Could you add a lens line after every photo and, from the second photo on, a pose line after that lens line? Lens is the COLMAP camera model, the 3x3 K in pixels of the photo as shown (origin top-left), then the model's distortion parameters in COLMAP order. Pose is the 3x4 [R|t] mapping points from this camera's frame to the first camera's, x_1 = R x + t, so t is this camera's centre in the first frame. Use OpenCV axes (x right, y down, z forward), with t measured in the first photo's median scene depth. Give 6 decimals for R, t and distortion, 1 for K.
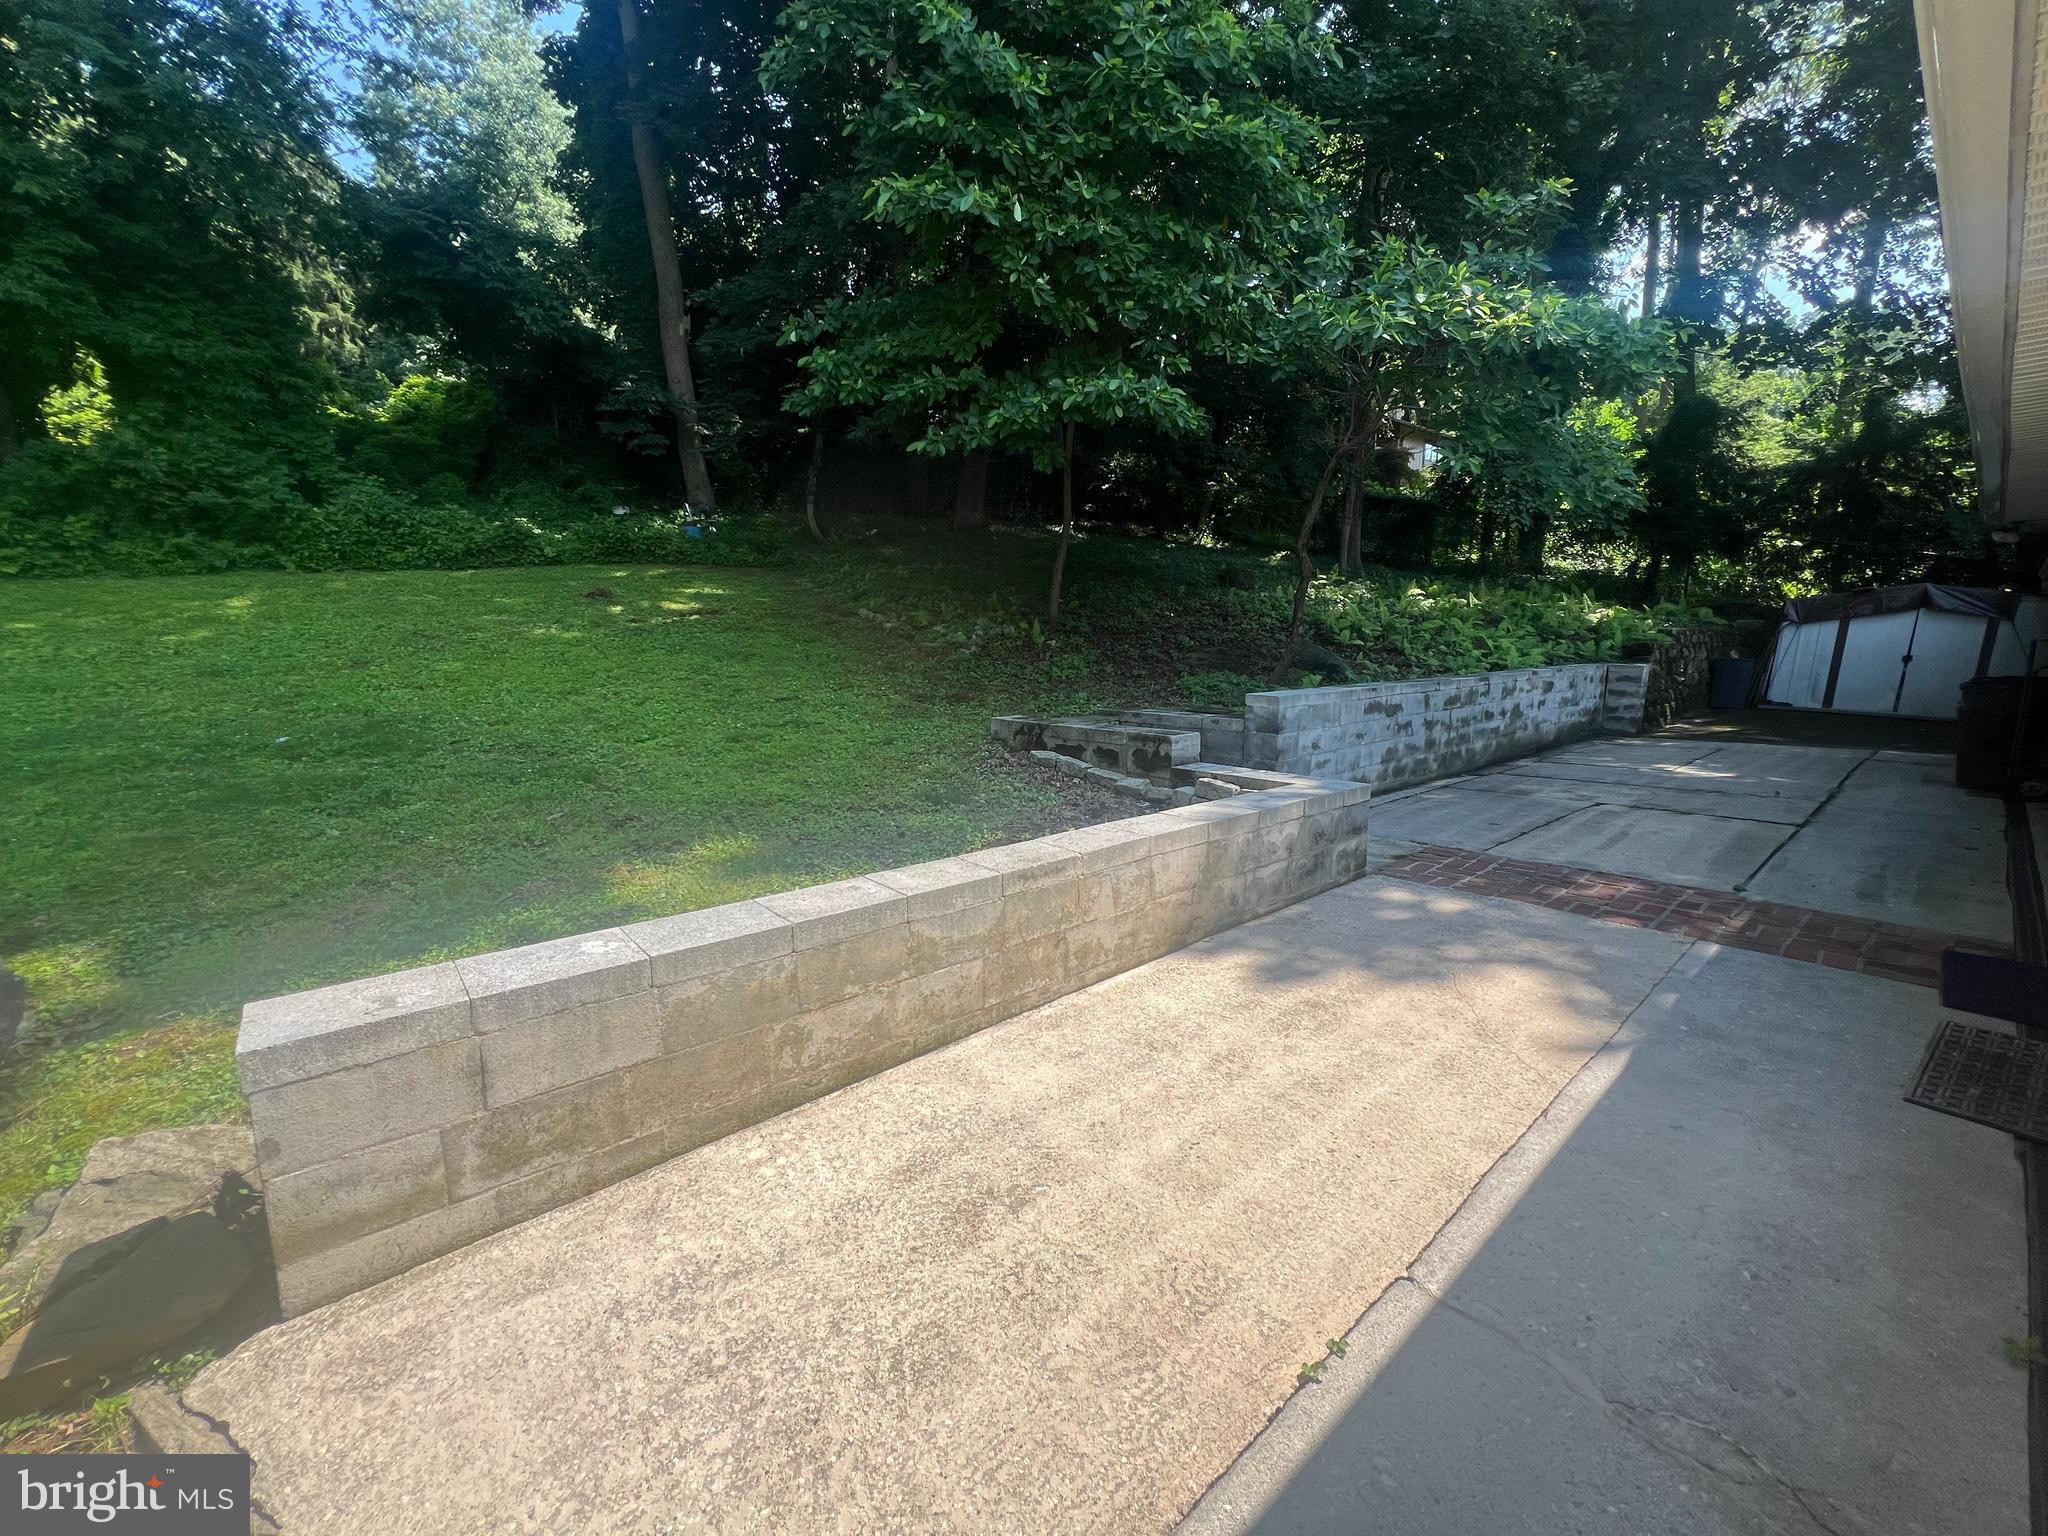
lens RADIAL K [[819.5, 0, 1025.6], [0, 819.5, 768.8], [0, 0, 1]] dist [-0.001889, 0.000085]
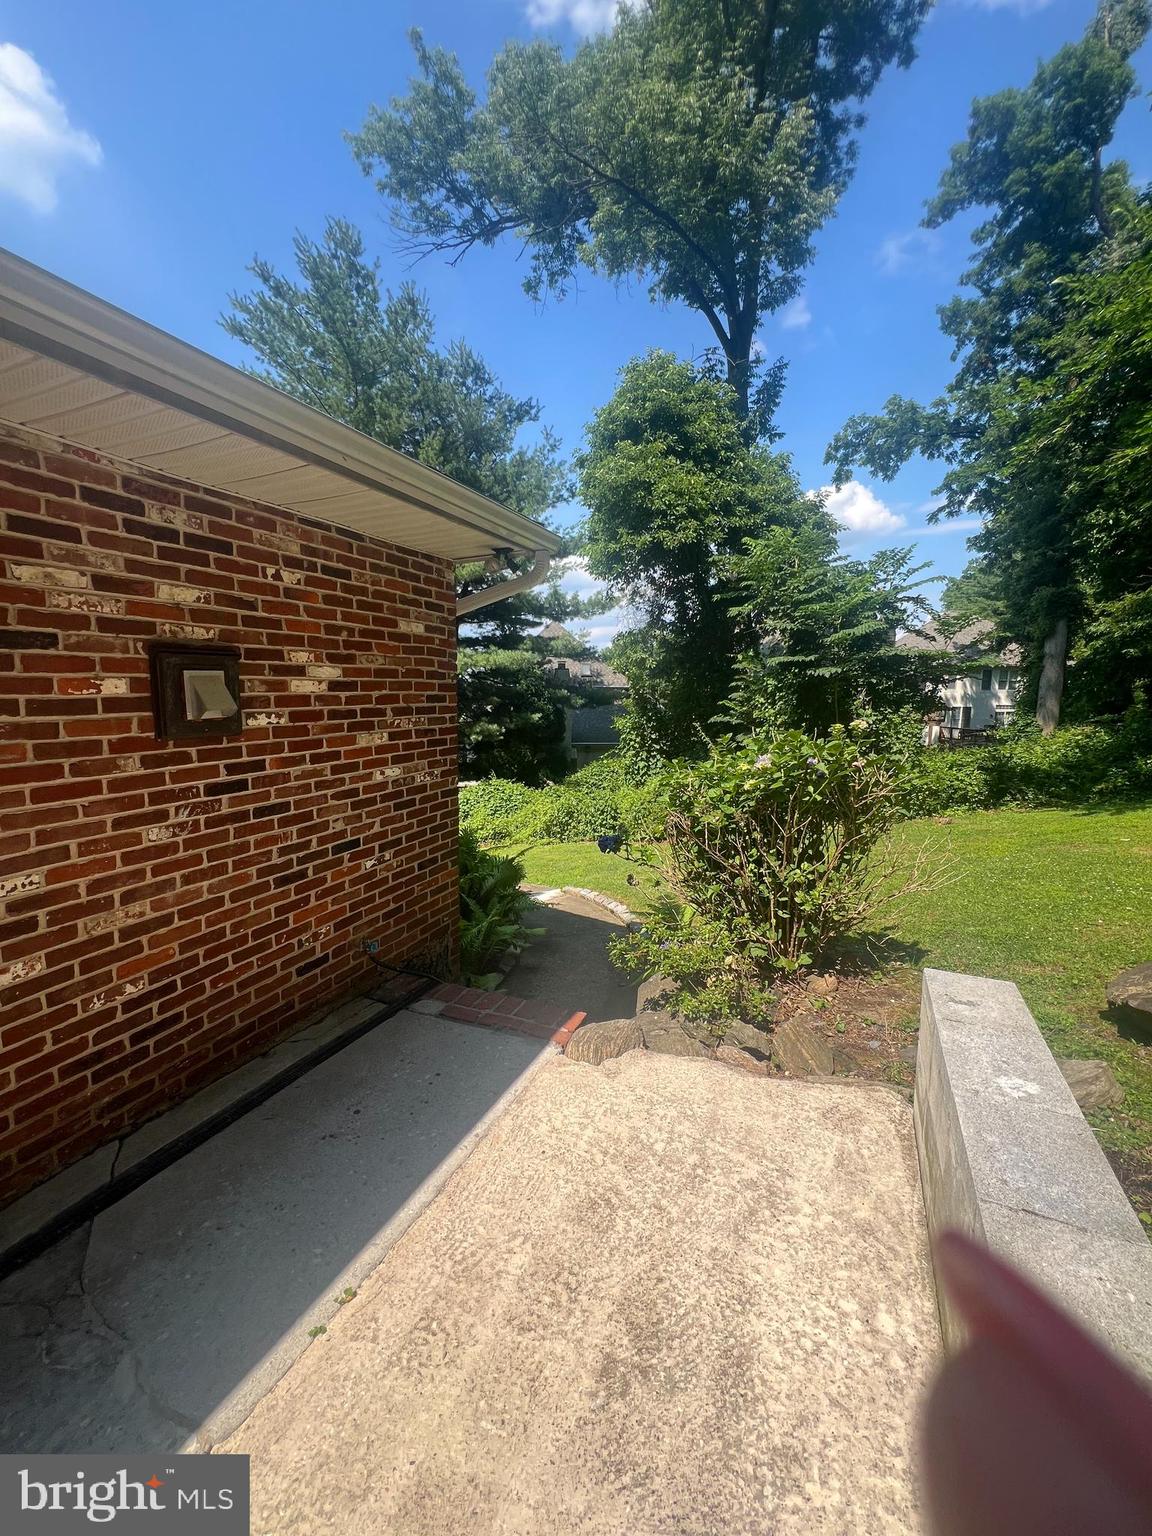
lens RADIAL K [[613.7, 0, 576.3], [0, 613.7, 768.0], [0, 0, 1]] dist [-0.002228, -0.000095]
pose [[-0.905248, 0.057737, -0.420942, 0.343132], [-0.067345, 0.958702, 0.276325, -0.421863], [0.419513, 0.278491, -0.863975, 1.647995]]
